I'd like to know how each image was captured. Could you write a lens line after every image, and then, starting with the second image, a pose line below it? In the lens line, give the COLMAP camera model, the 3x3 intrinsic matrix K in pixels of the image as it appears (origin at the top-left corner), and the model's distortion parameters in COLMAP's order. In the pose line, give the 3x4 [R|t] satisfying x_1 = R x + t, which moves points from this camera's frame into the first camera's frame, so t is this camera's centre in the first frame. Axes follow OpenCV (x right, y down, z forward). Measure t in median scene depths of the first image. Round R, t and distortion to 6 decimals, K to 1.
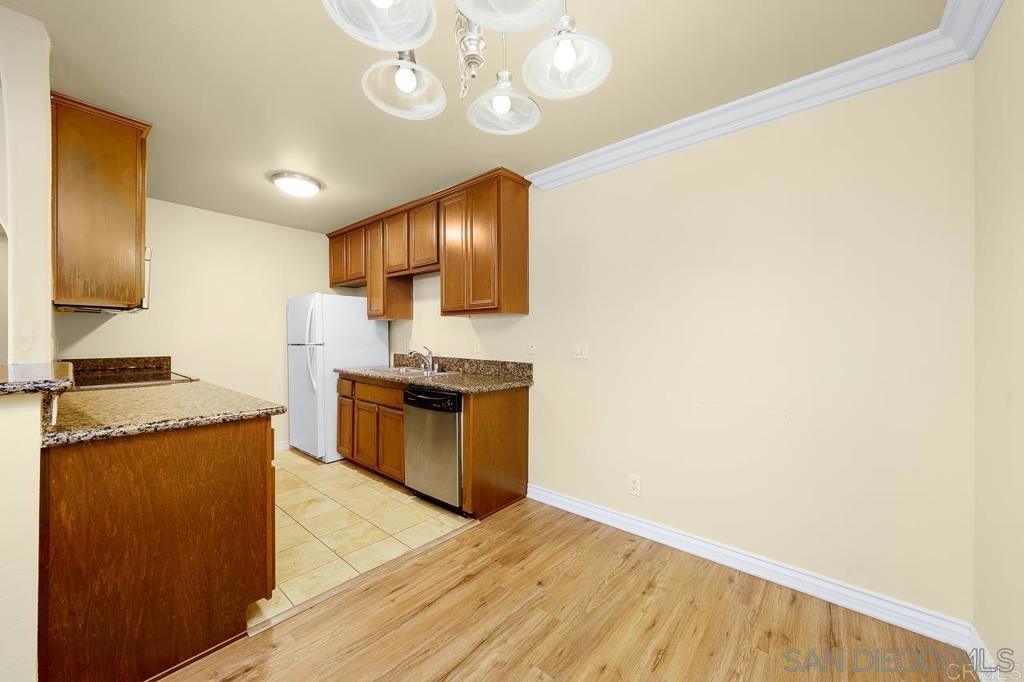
lens RADIAL K [[373.1, 0, 512.0], [0, 373.1, 341.0], [0, 0, 1]] dist [-0.021979, -0.000045]
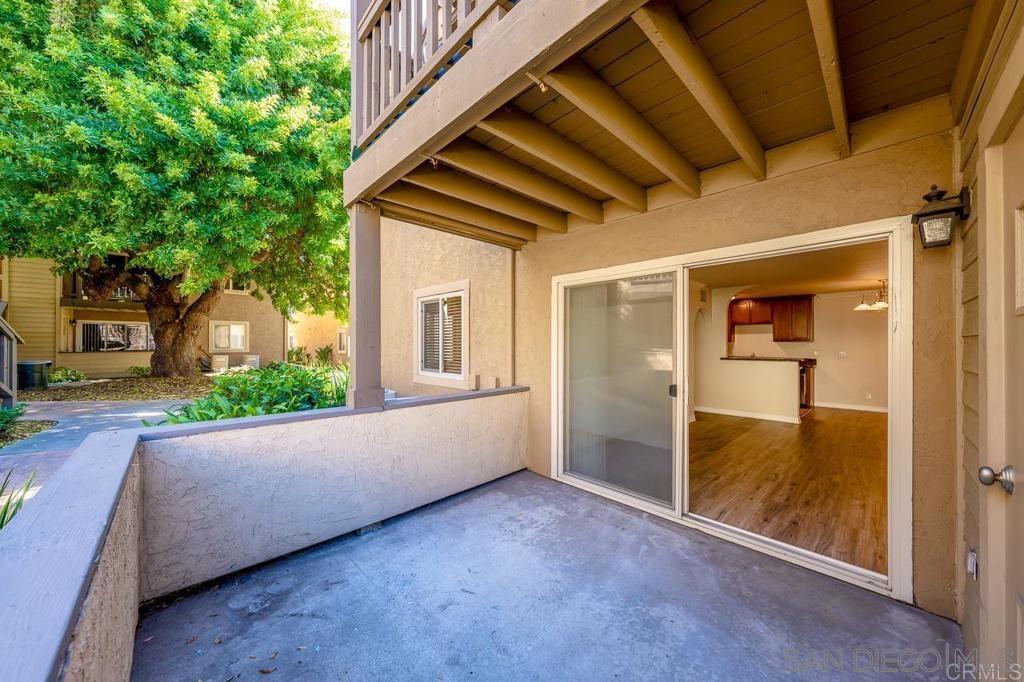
lens RADIAL K [[390.6, 0, 496.9], [0, 390.6, 341.5], [0, 0, 1]] dist [0.000866, 0.000101]
pose [[0.998224, 0.000437, -0.059577, -2.029746], [-0.001059, 0.999945, -0.010401, -0.036061], [0.059569, 0.010446, 0.998170, -1.952917]]
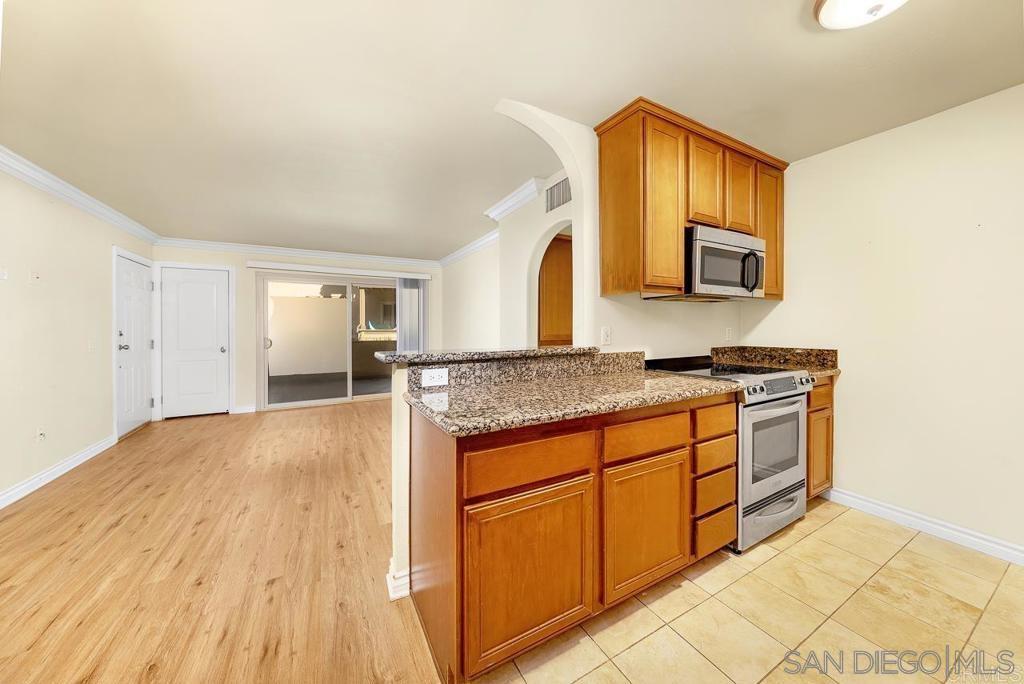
lens RADIAL K [[350.7, 0, 512.3], [0, 350.7, 329.8], [0, 0, 1]] dist [-0.000715, 0.000074]
pose [[-0.338693, 0.006951, -0.940871, -0.023380], [-0.003609, 0.999956, 0.008687, -0.004678], [0.940890, 0.006337, -0.338653, 0.699724]]
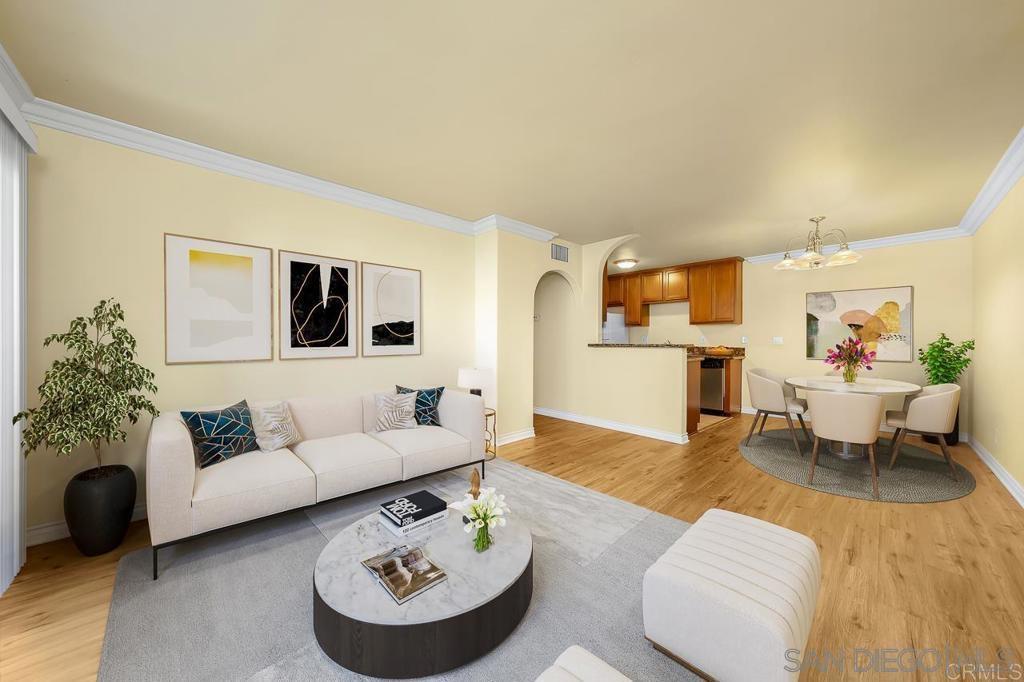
lens RADIAL K [[365.3, 0, 504.7], [0, 365.3, 343.2], [0, 0, 1]] dist [-0.001007, -0.000100]
pose [[0.995509, 0.003498, -0.094605, -0.996364], [-0.003372, 0.999993, 0.001488, 0.033556], [0.094609, -0.001162, 0.995514, -1.050223]]
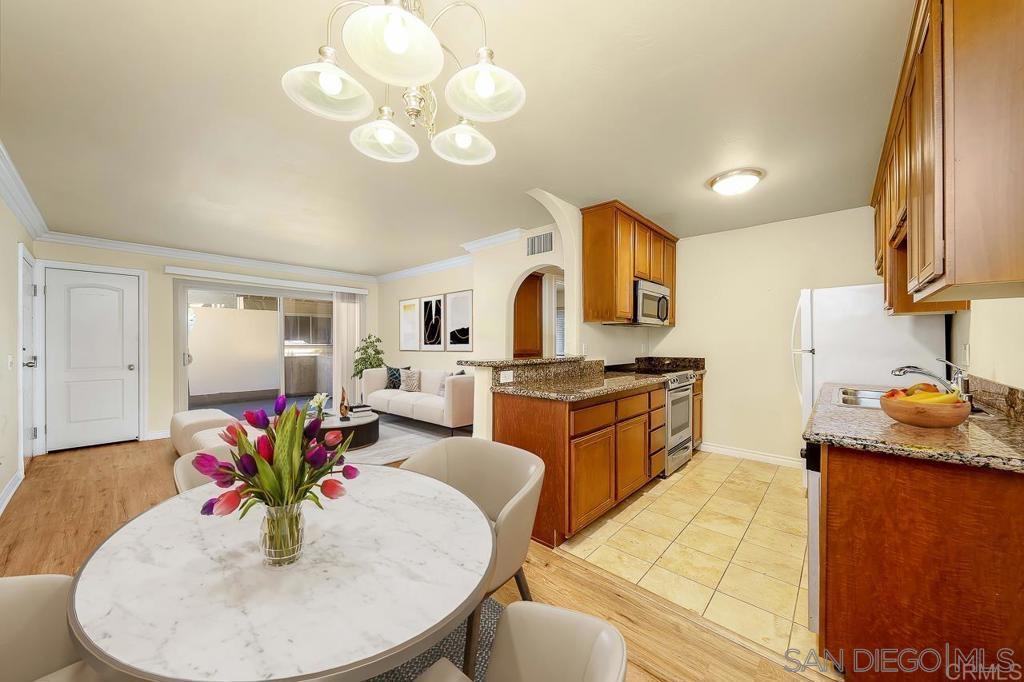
lens RADIAL K [[359.6, 0, 518.4], [0, 359.6, 344.6], [0, 0, 1]] dist [-0.001246, -0.000094]
pose [[-0.014679, 0.003917, -0.999885, 0.345266], [-0.009254, 0.999949, 0.004053, -0.003898], [0.999849, 0.009312, -0.014642, 0.437171]]
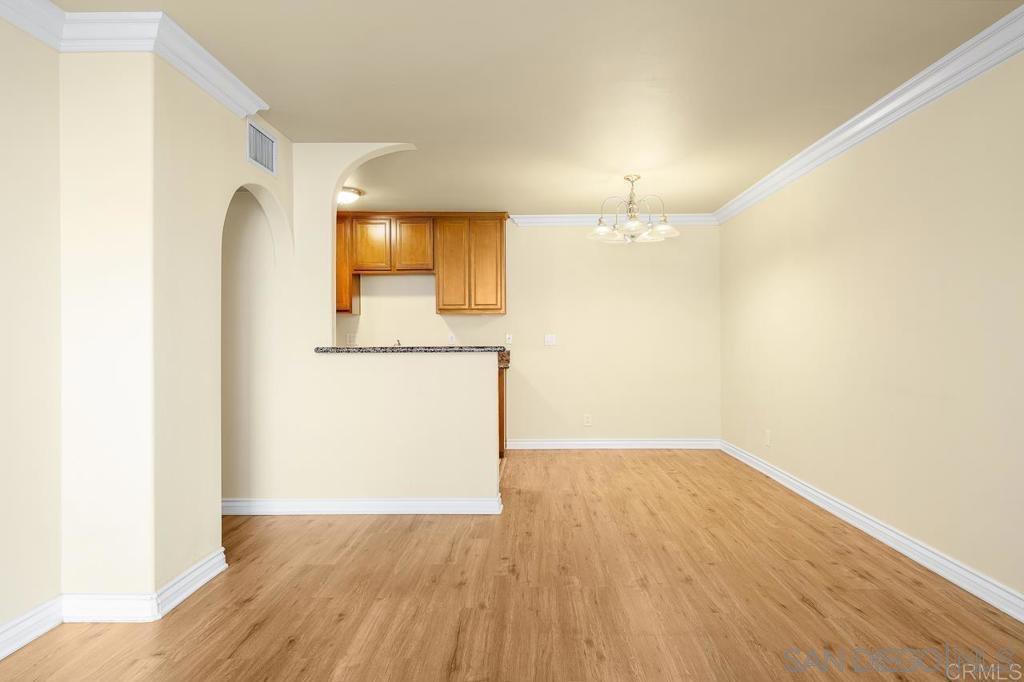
lens RADIAL K [[651.3, 0, 545.1], [0, 651.3, 337.1], [0, 0, 1]] dist [-0.000672, -0.002065]
pose [[0.734886, 0.000945, 0.678190, -1.358859], [0.007479, 0.999927, -0.009497, 0.032114], [-0.678149, 0.012051, 0.734826, -0.774873]]
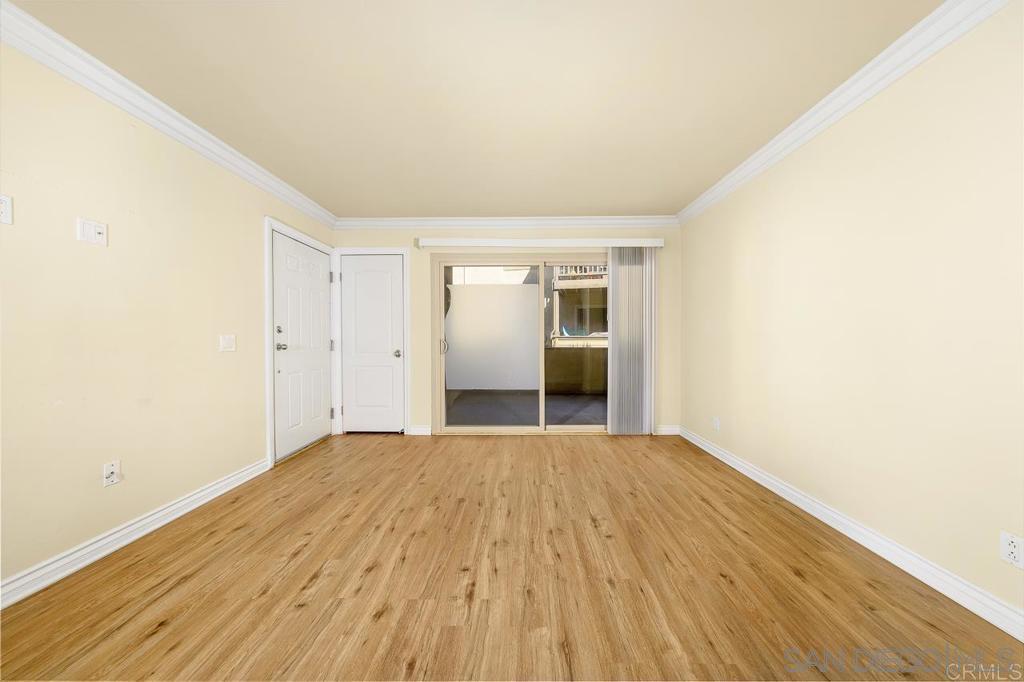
lens RADIAL K [[357.0, 0, 518.1], [0, 357.0, 342.9], [0, 0, 1]] dist [-0.000513, -0.000039]
pose [[-0.753002, 0.011374, -0.657920, -0.608094], [-0.002386, 0.999797, 0.020015, 0.042952], [0.658014, 0.016641, -0.752822, 0.133870]]
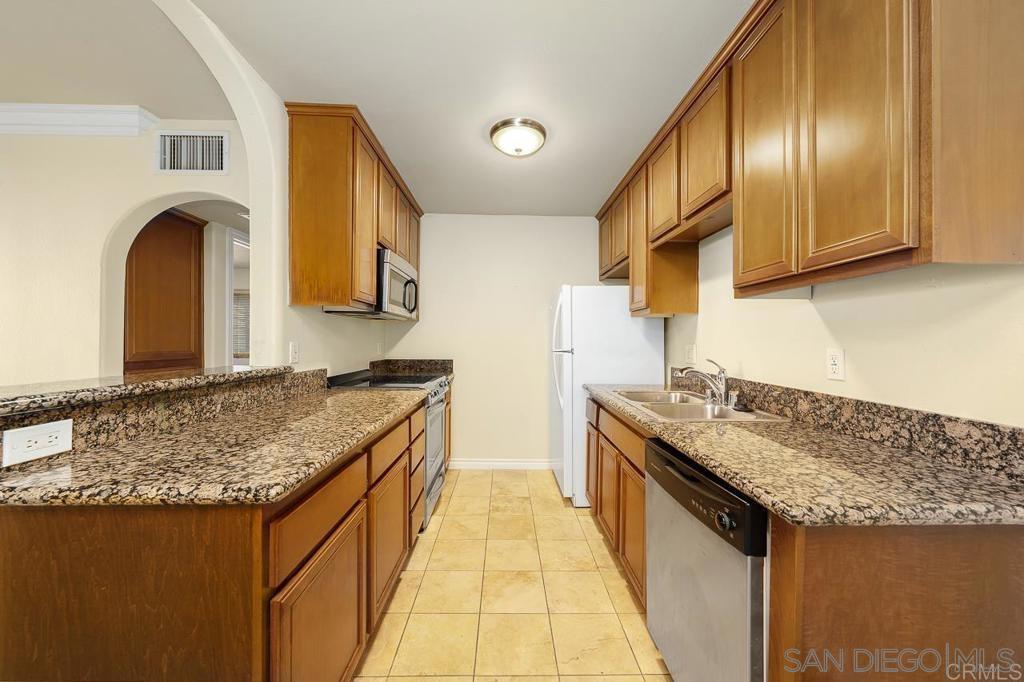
lens RADIAL K [[365.3, 0, 516.7], [0, 365.3, 342.4], [0, 0, 1]] dist [-0.001168, -0.000046]
pose [[0.676705, 0.004137, -0.736242, -0.033704], [-0.010944, 0.999930, -0.004441, -0.005476], [0.736173, 0.011063, 0.676703, 0.480297]]
